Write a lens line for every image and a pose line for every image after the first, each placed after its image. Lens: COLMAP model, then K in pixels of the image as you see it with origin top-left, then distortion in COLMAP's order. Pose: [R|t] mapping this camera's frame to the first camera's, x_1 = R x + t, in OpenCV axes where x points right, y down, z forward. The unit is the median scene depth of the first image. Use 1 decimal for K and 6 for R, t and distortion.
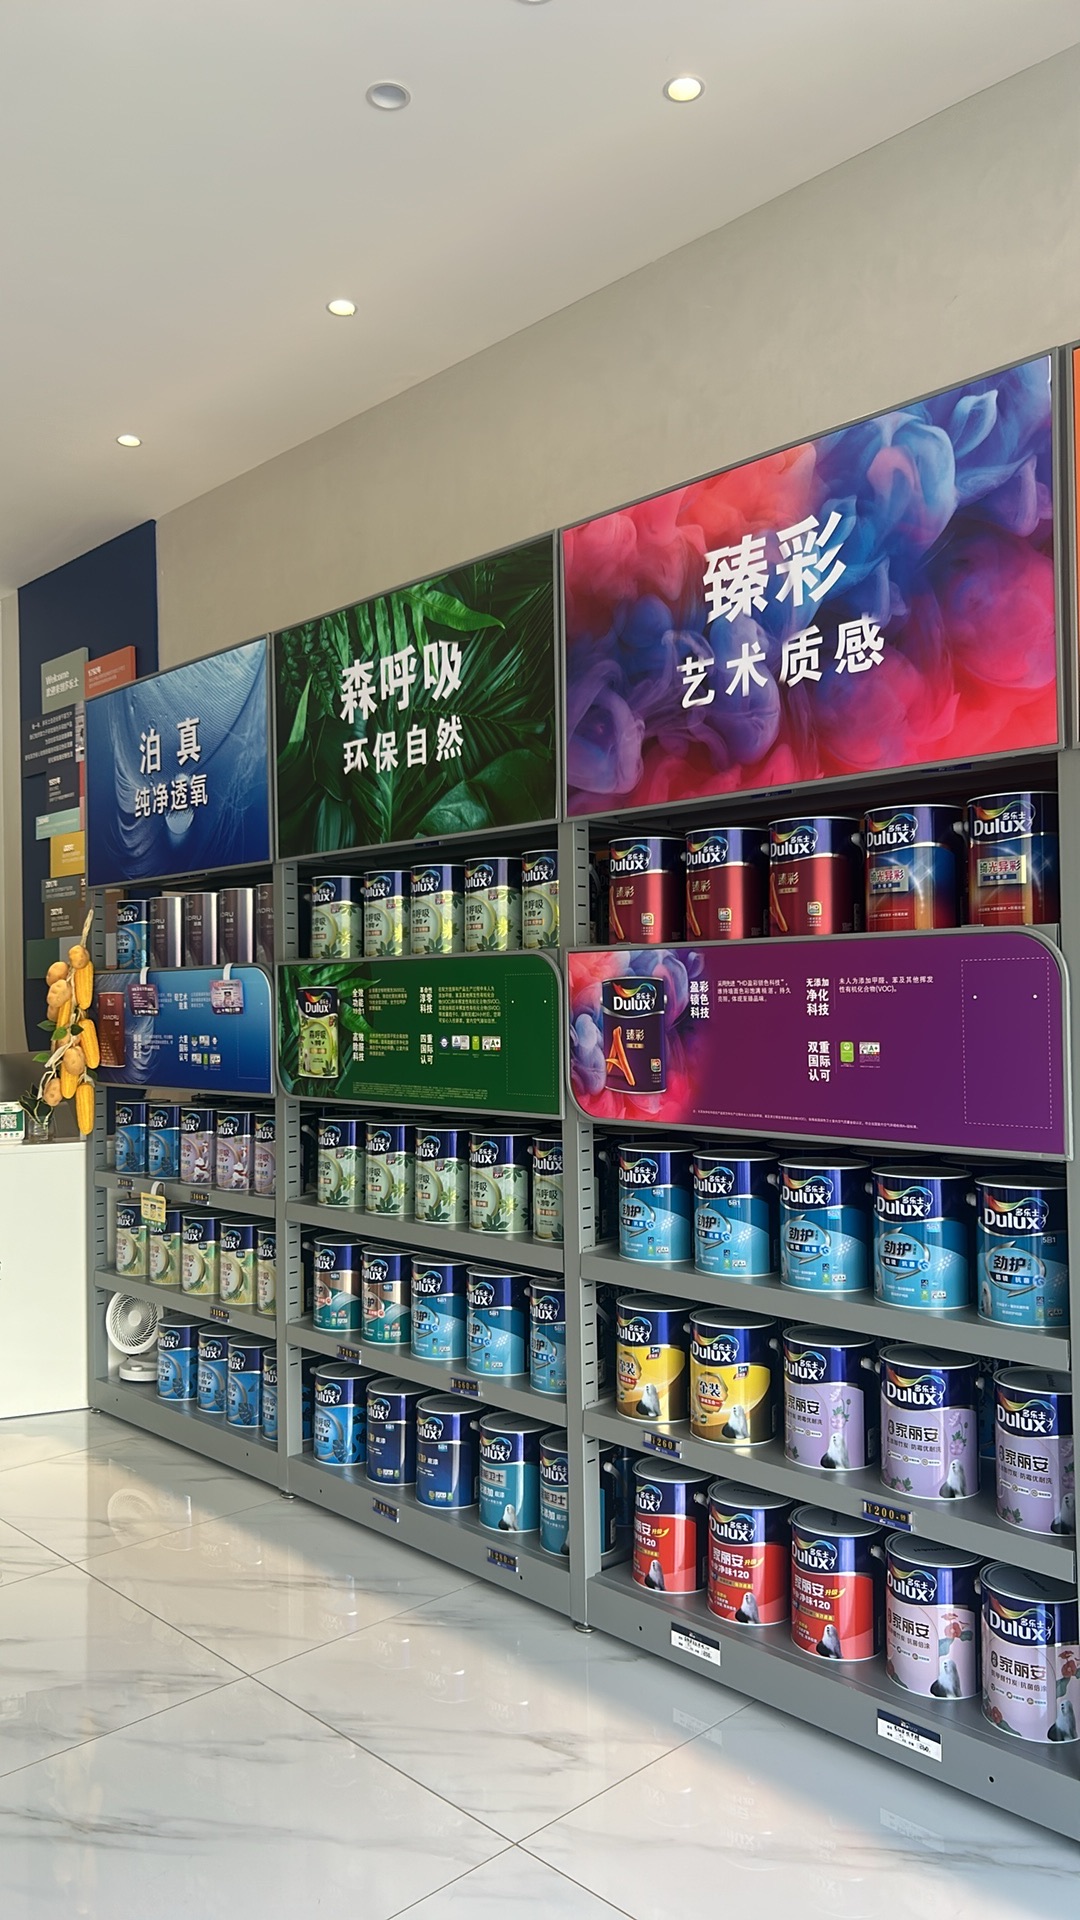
lens RADIAL K [[1367.1, 0, 545.6], [0, 1367.1, 959.3], [0, 0, 1]] dist [0.013452, 0.000511]
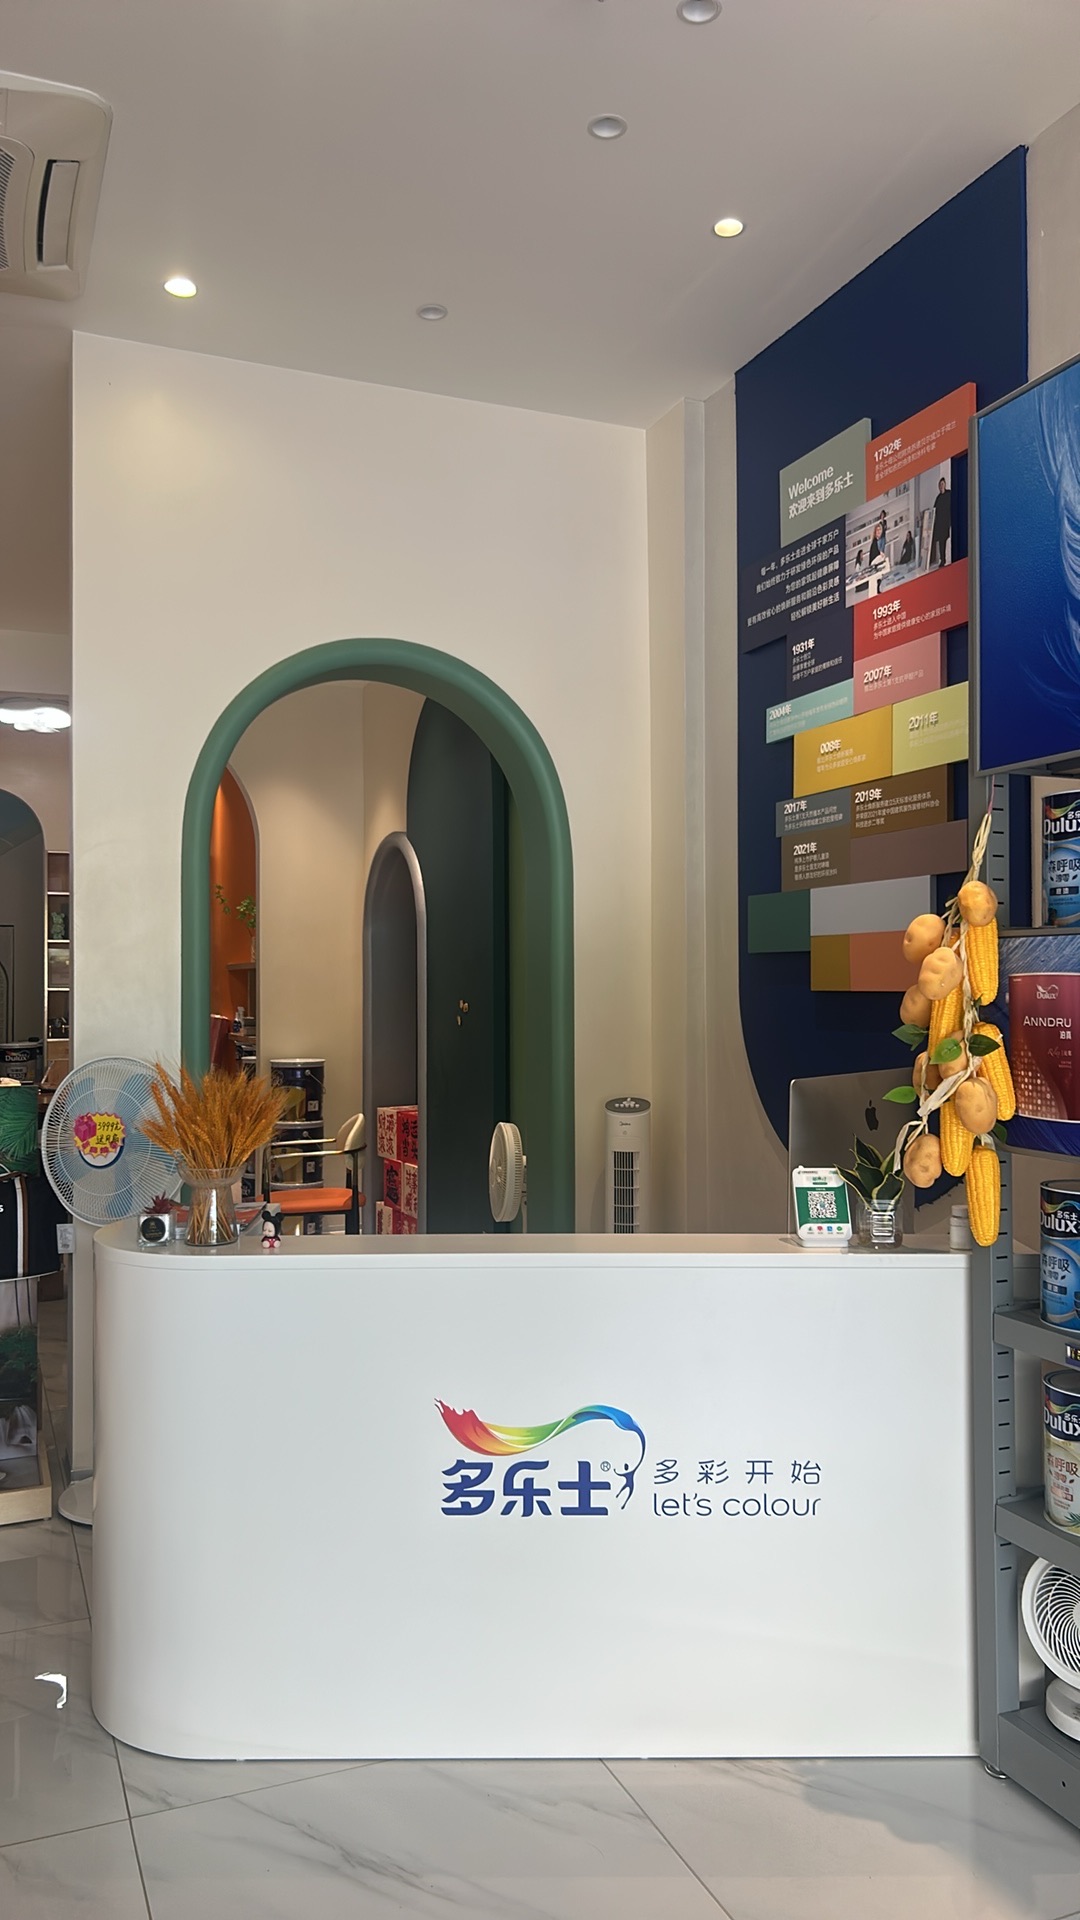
lens RADIAL K [[1367.1, 0, 536.9], [0, 1367.1, 964.9], [0, 0, 1]] dist [0.013452, 0.000511]
pose [[0.929274, 0.009452, -0.369270, -0.294244], [-0.005180, 0.999908, 0.012559, 0.015220], [0.369354, -0.009758, 0.929237, 0.442609]]
